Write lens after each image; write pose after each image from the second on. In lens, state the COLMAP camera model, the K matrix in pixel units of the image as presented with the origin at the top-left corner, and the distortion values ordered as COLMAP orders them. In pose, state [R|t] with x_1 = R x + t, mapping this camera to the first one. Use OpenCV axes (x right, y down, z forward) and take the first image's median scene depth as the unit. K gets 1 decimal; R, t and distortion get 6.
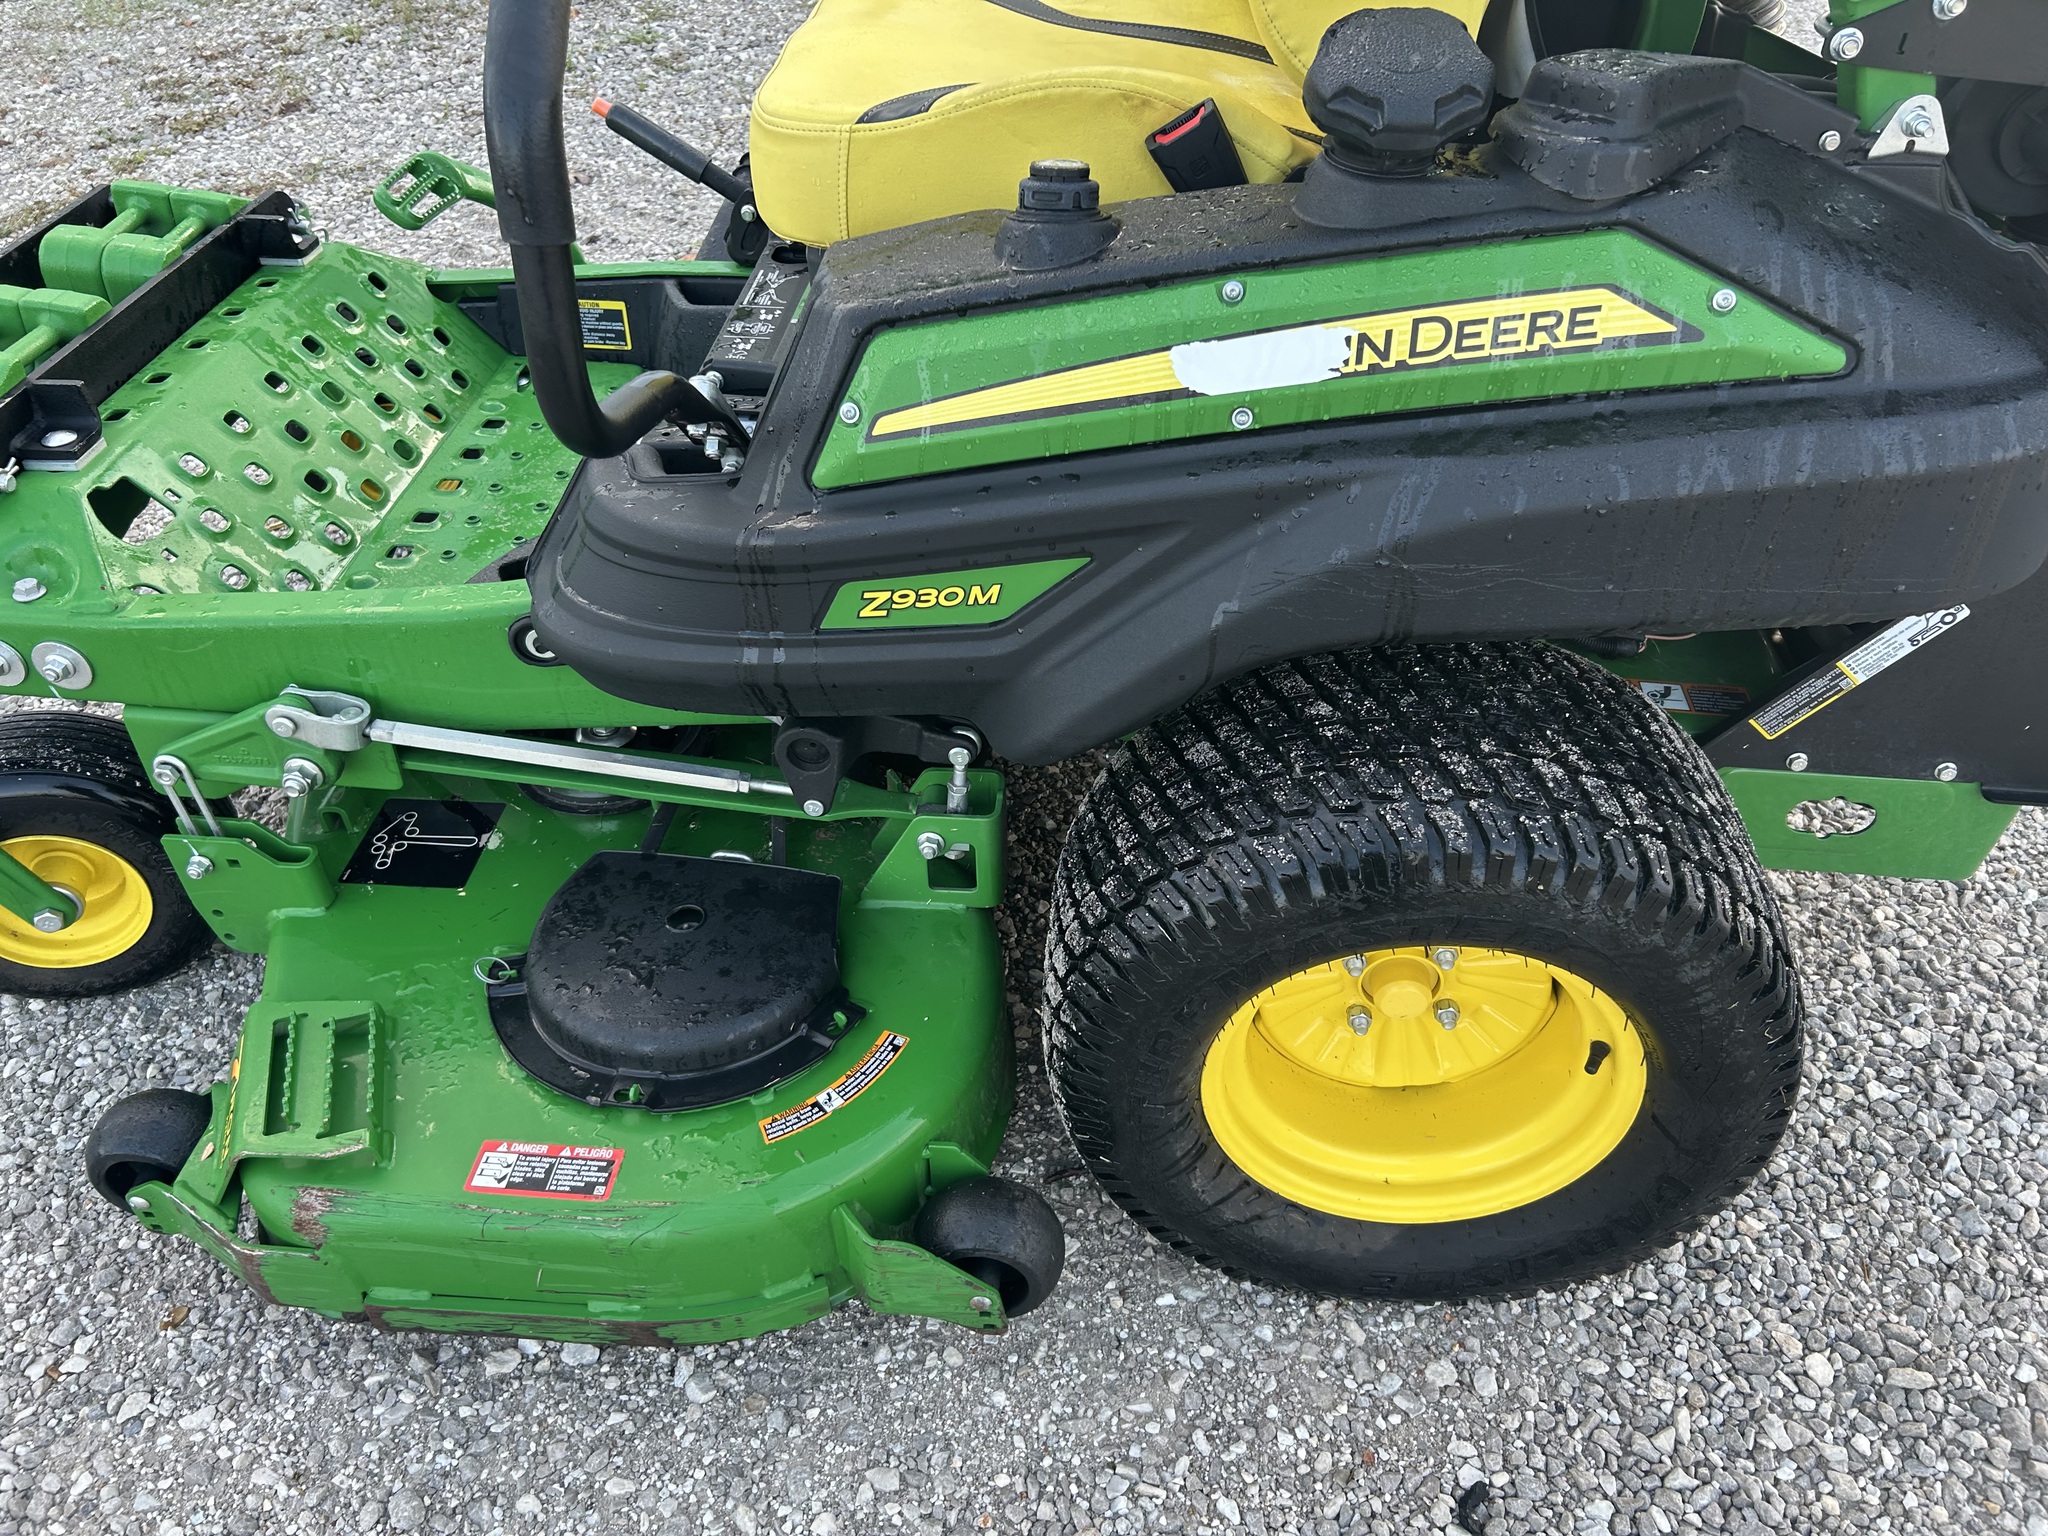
lens RADIAL K [[1545.0, 0, 1008.0], [0, 1545.0, 779.7], [0, 0, 1]] dist [0.036701, -0.031468]
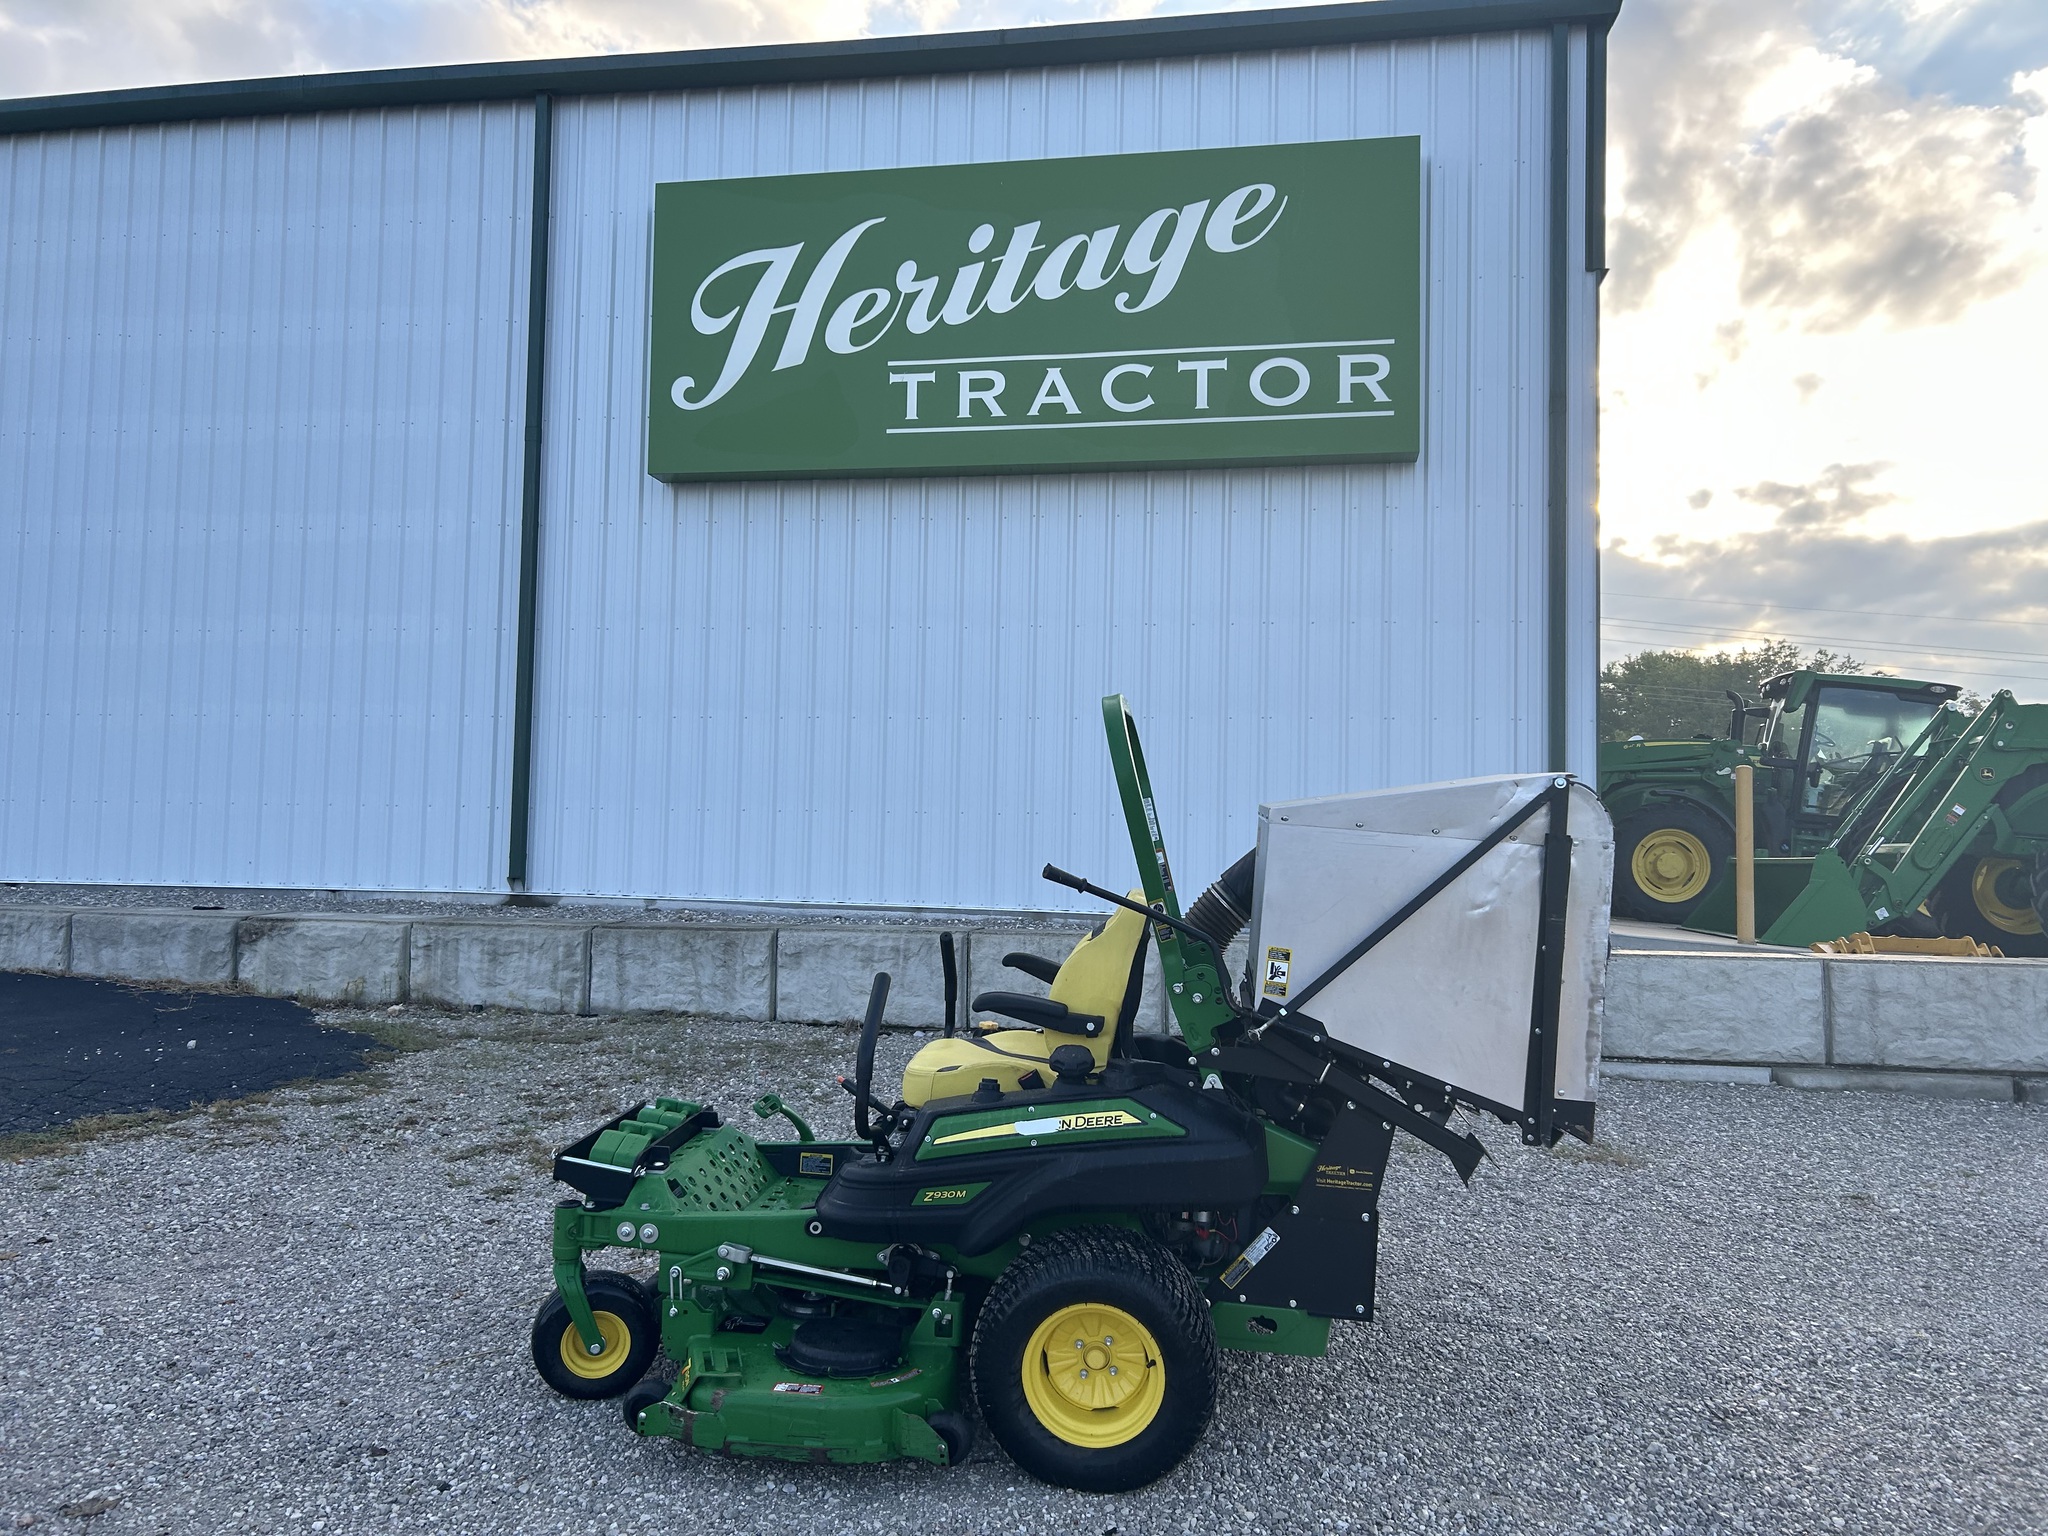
lens RADIAL K [[1566.1, 0, 1033.4], [0, 1566.1, 771.6], [0, 0, 1]] dist [0.132181, -0.284496]
pose [[0.998604, 0.044507, -0.028464, 0.185753], [-0.052514, 0.777317, -0.626913, 1.223388], [-0.005777, 0.627532, 0.778569, -2.116448]]
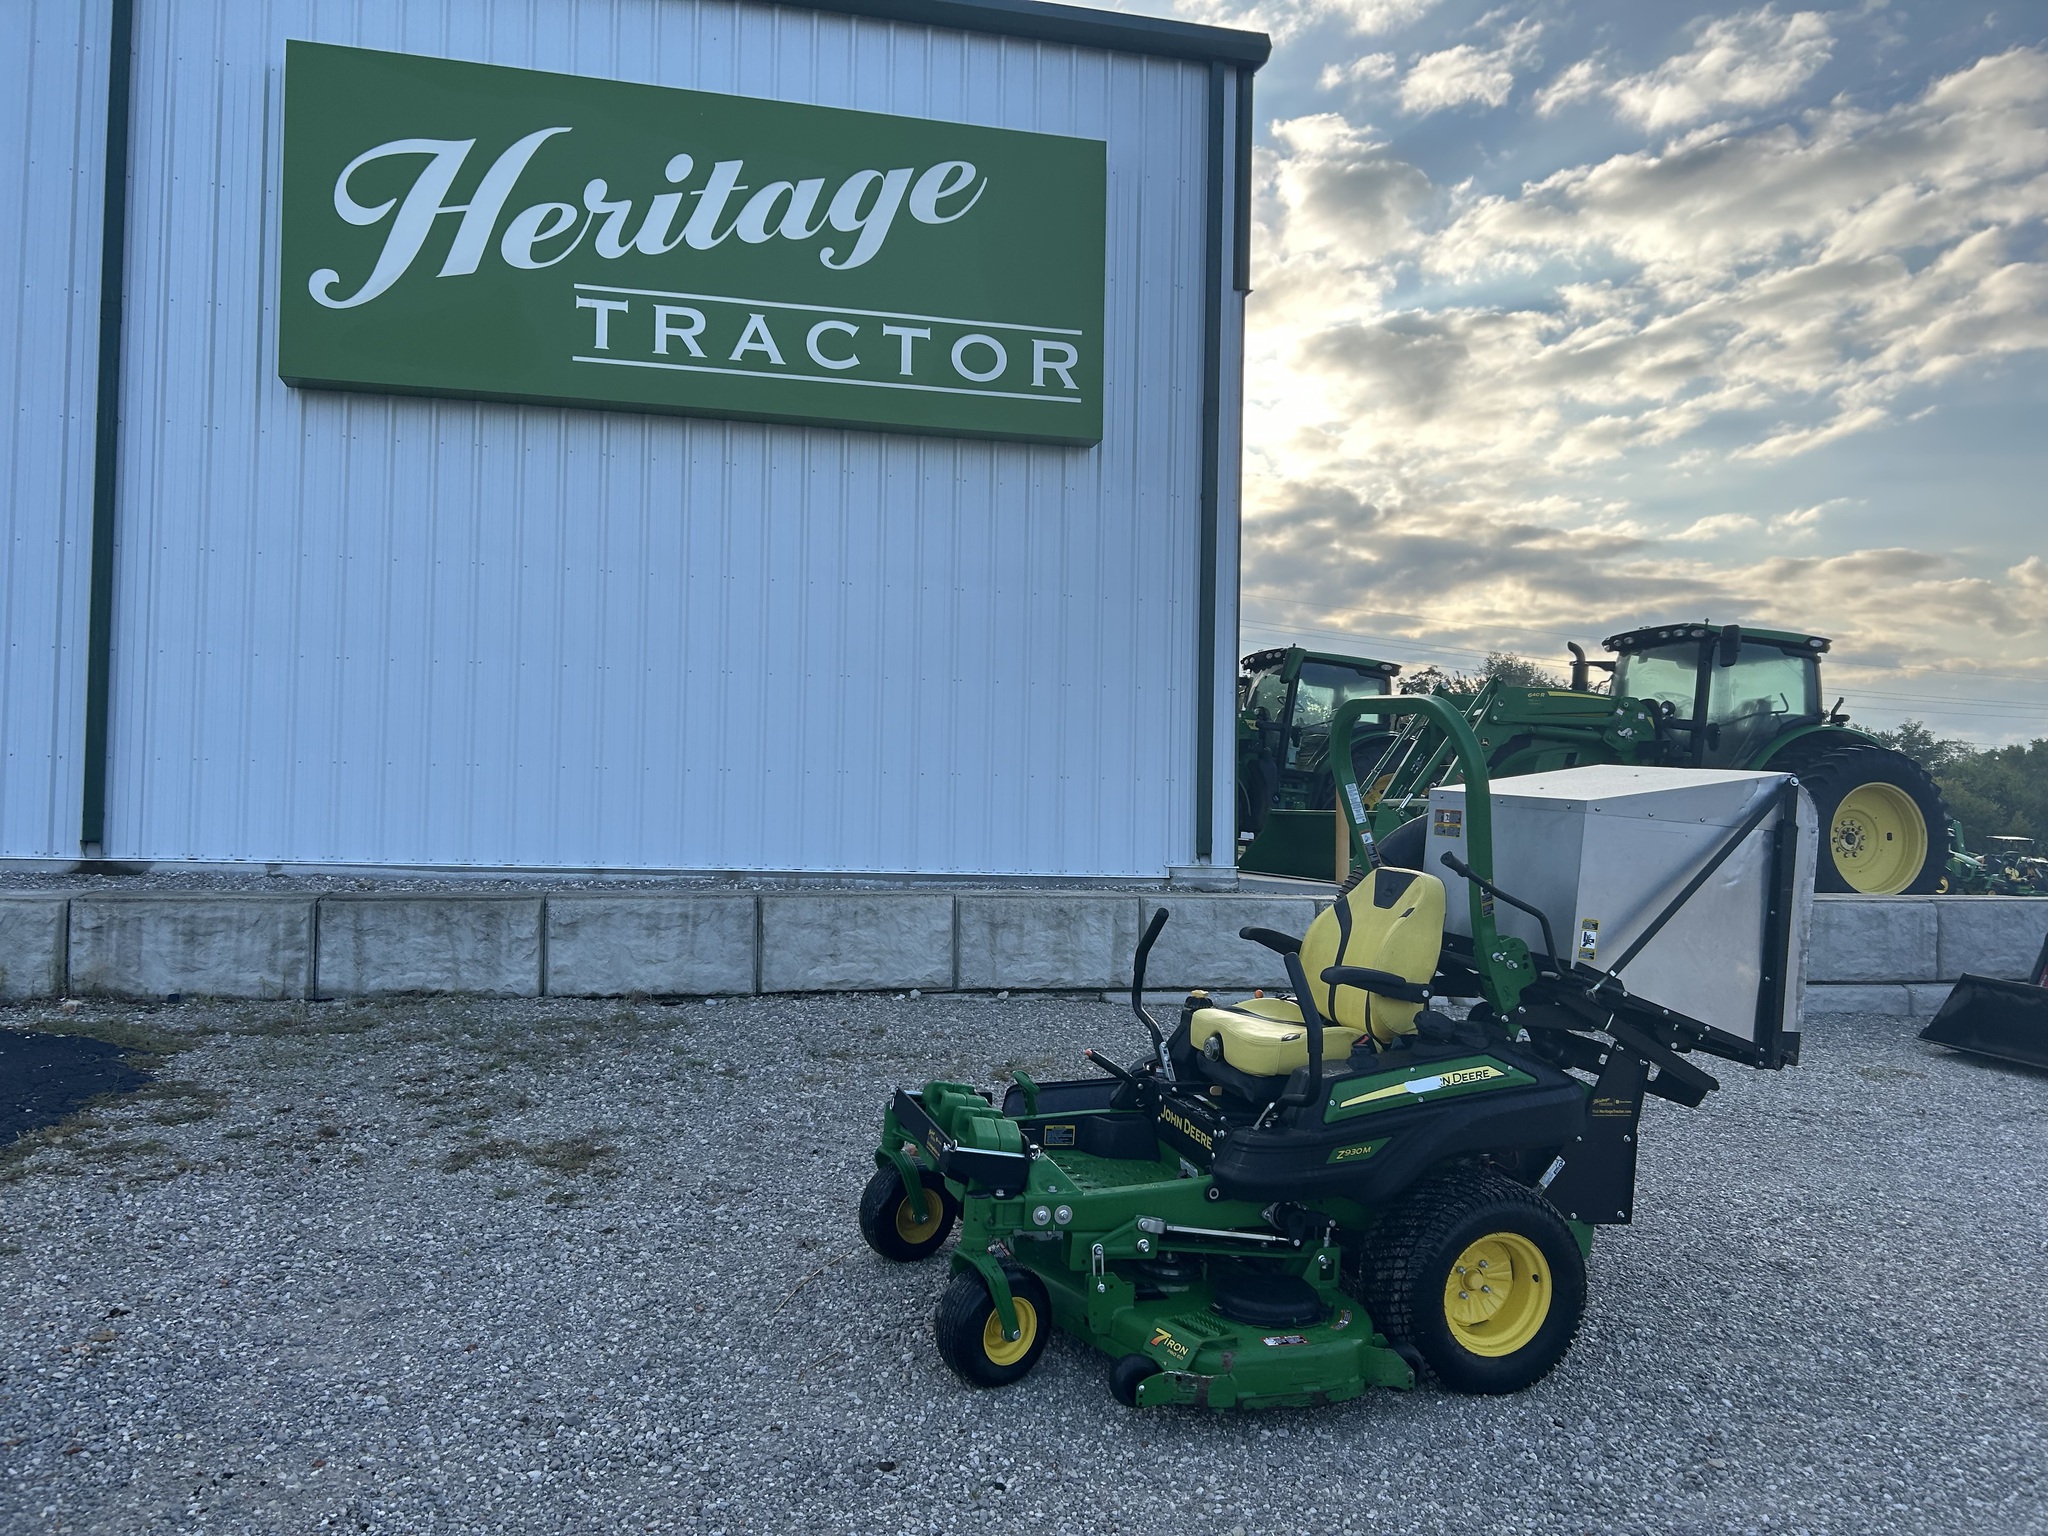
lens RADIAL K [[1568.6, 0, 1014.8], [0, 1568.6, 763.6], [0, 0, 1]] dist [0.062891, -0.070113]
pose [[0.922692, 0.053914, 0.381749, -2.132579], [0.189820, 0.798314, -0.571544, 1.067865], [-0.335570, 0.599823, 0.726364, -1.904729]]
